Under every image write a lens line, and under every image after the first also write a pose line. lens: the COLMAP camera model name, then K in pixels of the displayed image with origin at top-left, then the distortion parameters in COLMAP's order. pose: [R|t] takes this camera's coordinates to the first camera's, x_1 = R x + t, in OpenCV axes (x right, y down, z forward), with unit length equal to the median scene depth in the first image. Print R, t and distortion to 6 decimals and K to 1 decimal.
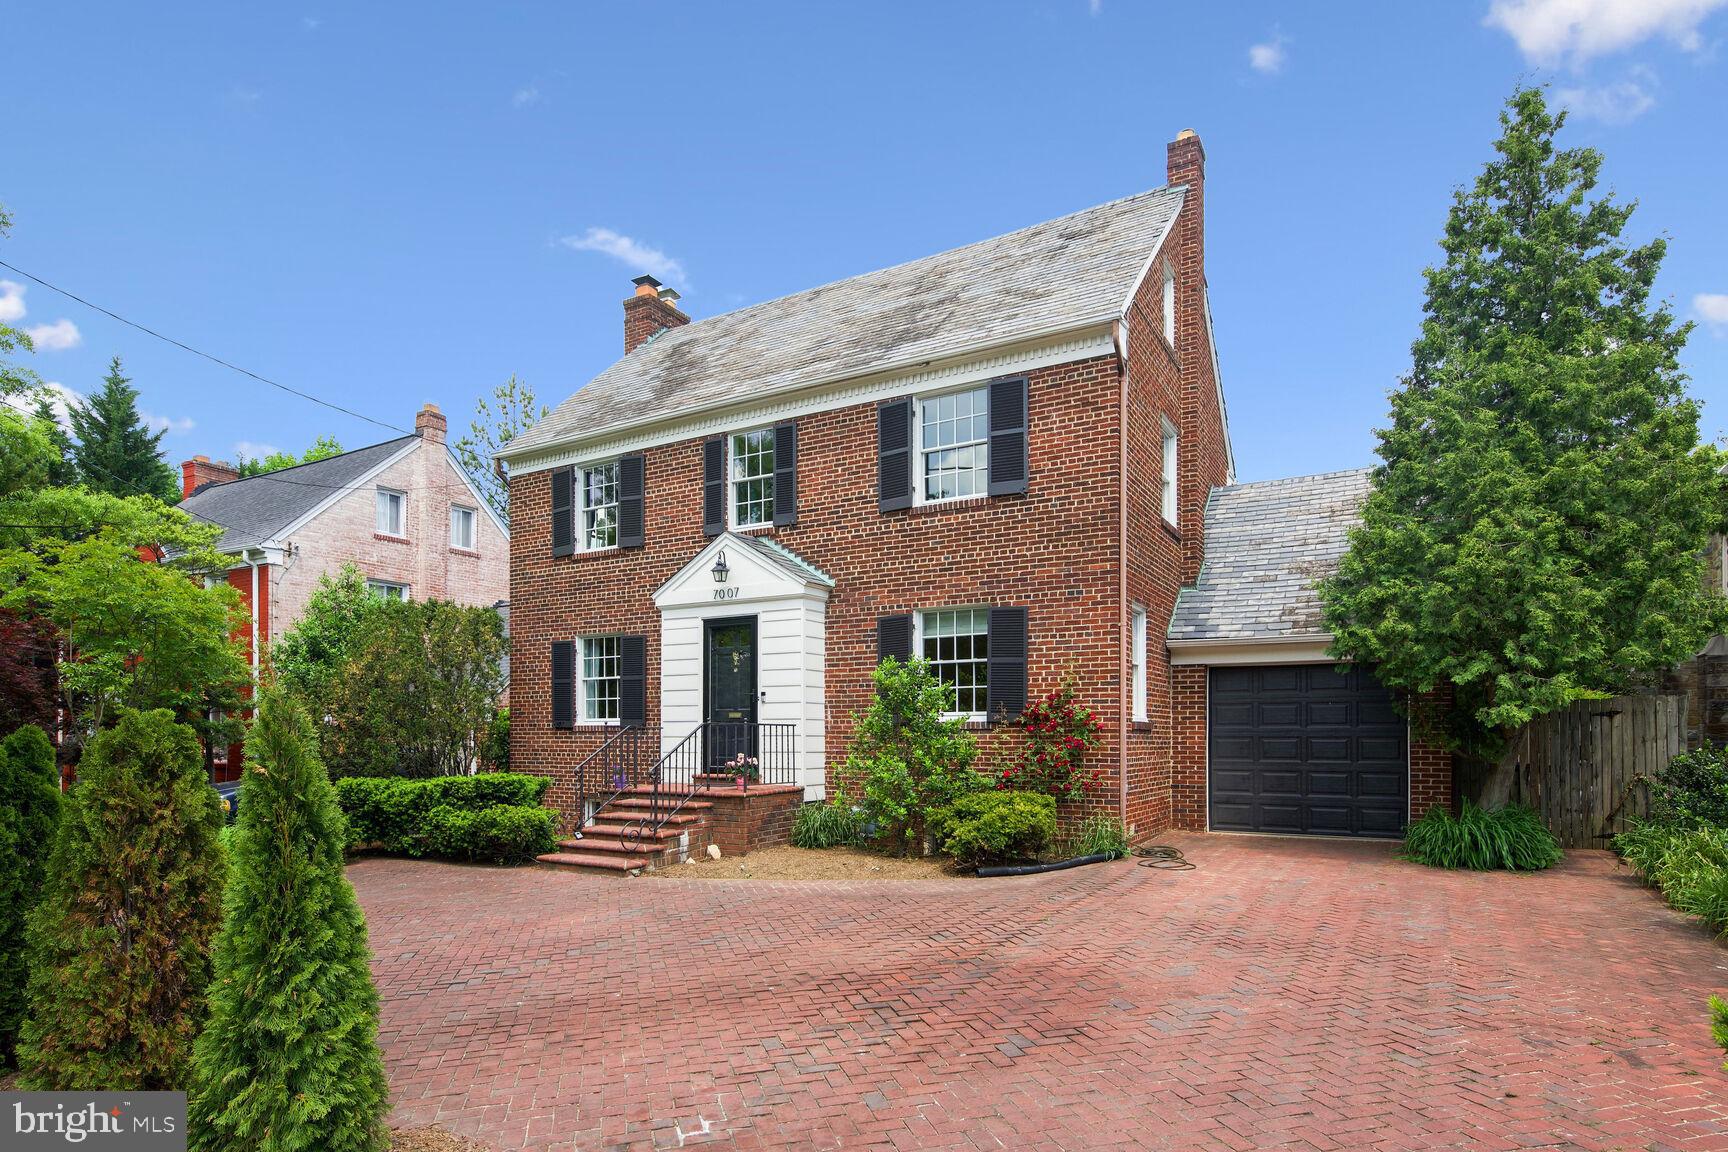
lens RADIAL K [[1336.0, 0, 864.0], [0, 1336.0, 576.0], [0, 0, 1]] dist [-0.004489, -0.001525]
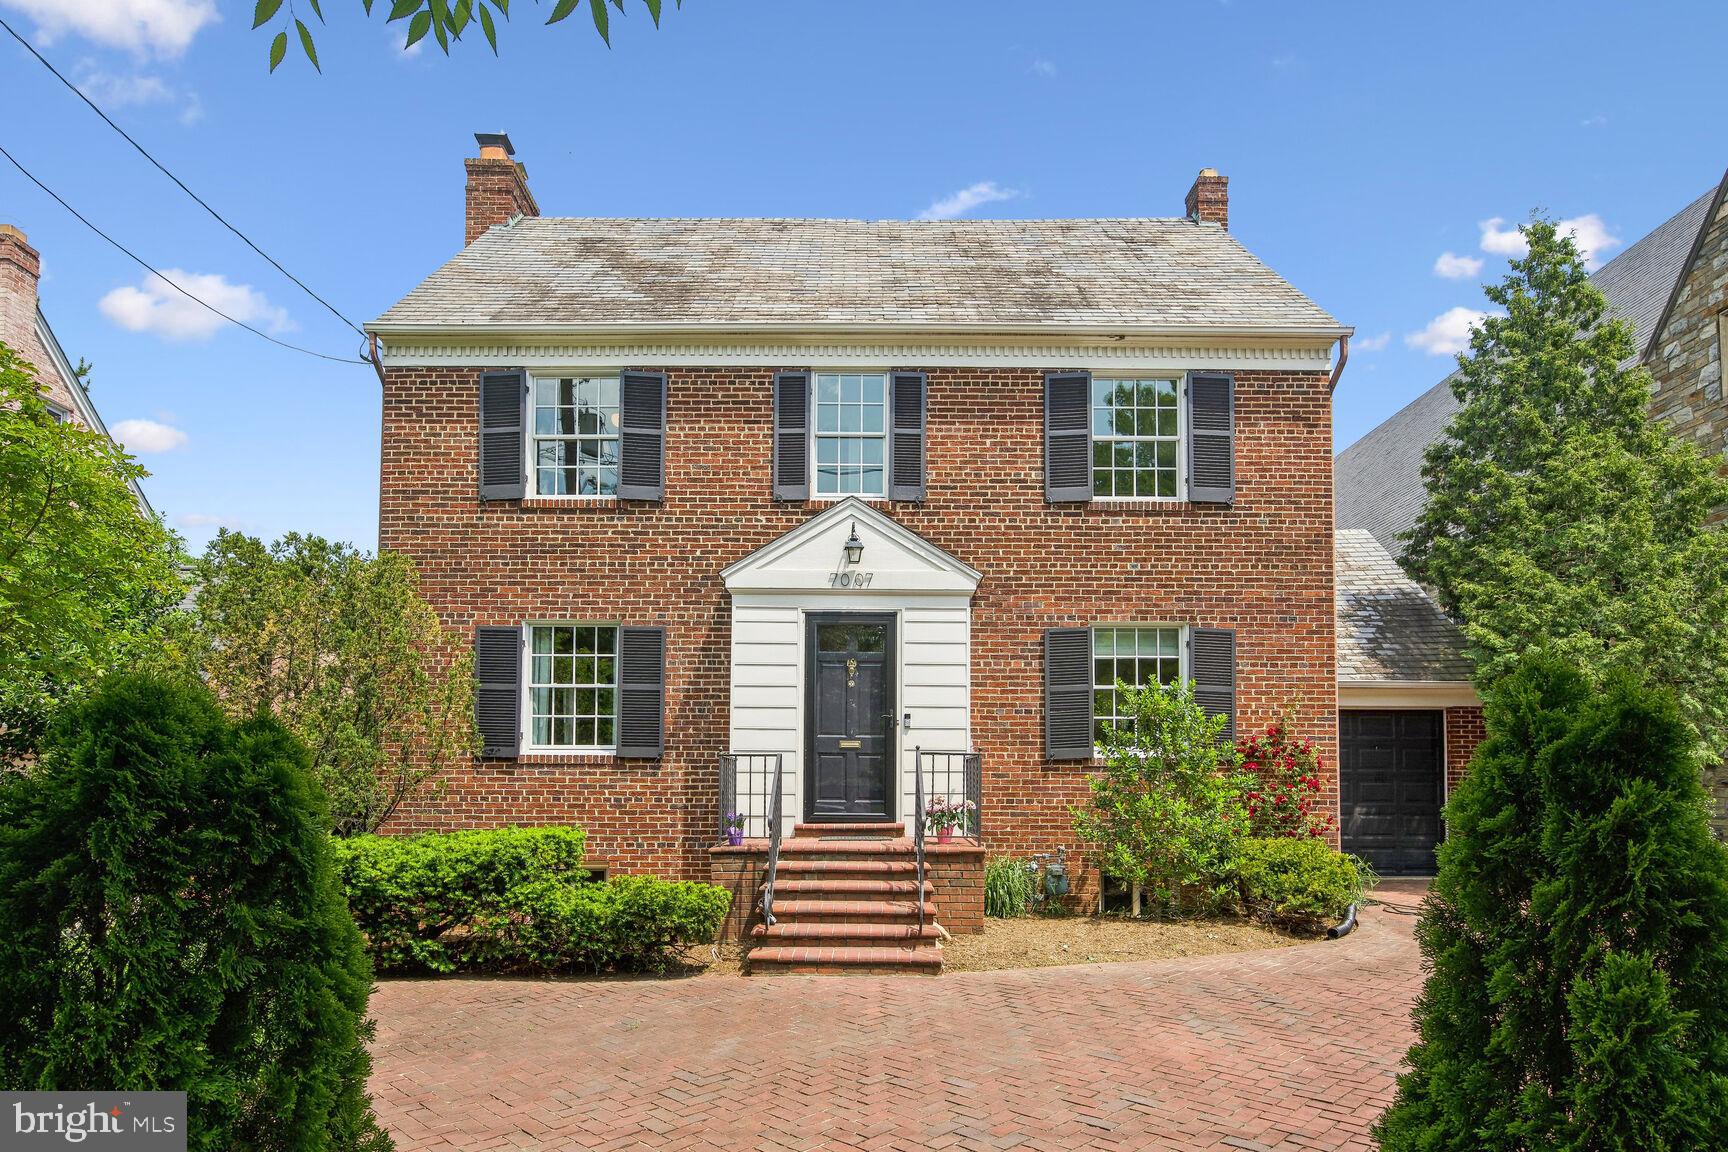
lens RADIAL K [[1336.0, 0, 864.0], [0, 1336.0, 576.0], [0, 0, 1]] dist [-0.004489, -0.001525]
pose [[0.768517, 0.105347, 0.631097, -0.576370], [-0.081217, 0.994435, -0.067096, 0.060760], [-0.634654, 0.000309, 0.772797, 0.423917]]
